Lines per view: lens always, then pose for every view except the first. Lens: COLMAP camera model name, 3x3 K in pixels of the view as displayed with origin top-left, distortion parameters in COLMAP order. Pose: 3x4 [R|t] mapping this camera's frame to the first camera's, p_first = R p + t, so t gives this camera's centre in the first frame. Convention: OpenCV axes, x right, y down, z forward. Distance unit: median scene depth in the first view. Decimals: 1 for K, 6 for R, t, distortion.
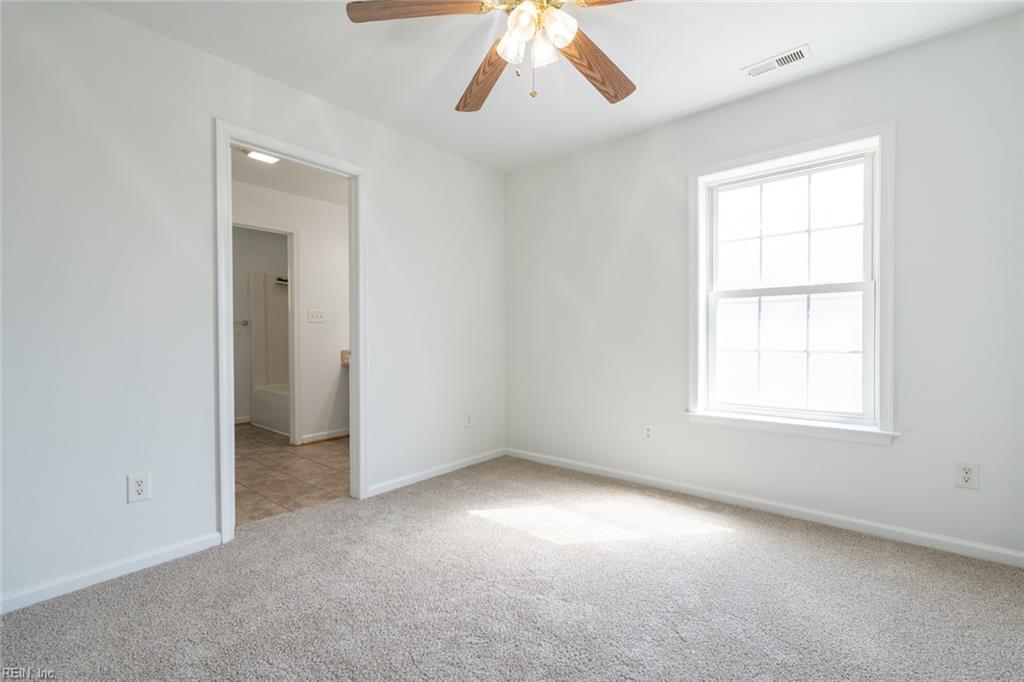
lens RADIAL K [[449.7, 0, 507.6], [0, 449.7, 339.6], [0, 0, 1]] dist [-0.002209, -0.001192]
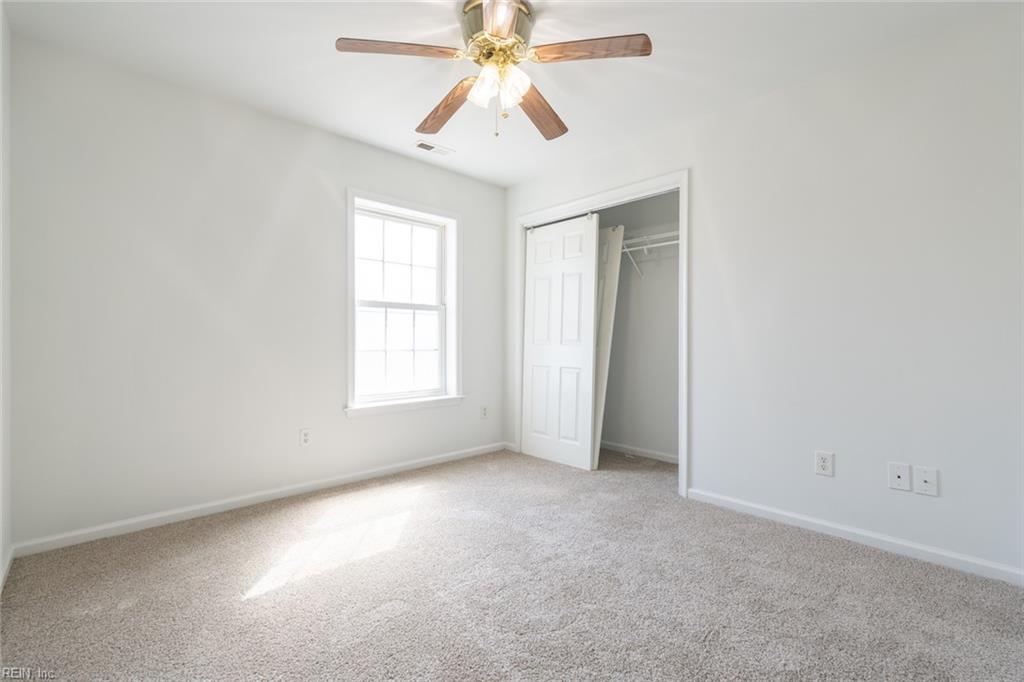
lens RADIAL K [[449.7, 0, 514.7], [0, 449.7, 342.1], [0, 0, 1]] dist [-0.002209, -0.001192]
pose [[0.100058, -0.000053, 0.994982, -0.673296], [0.002221, 0.999998, -0.000170, 0.002020], [-0.994979, 0.002227, 0.100058, 0.505986]]
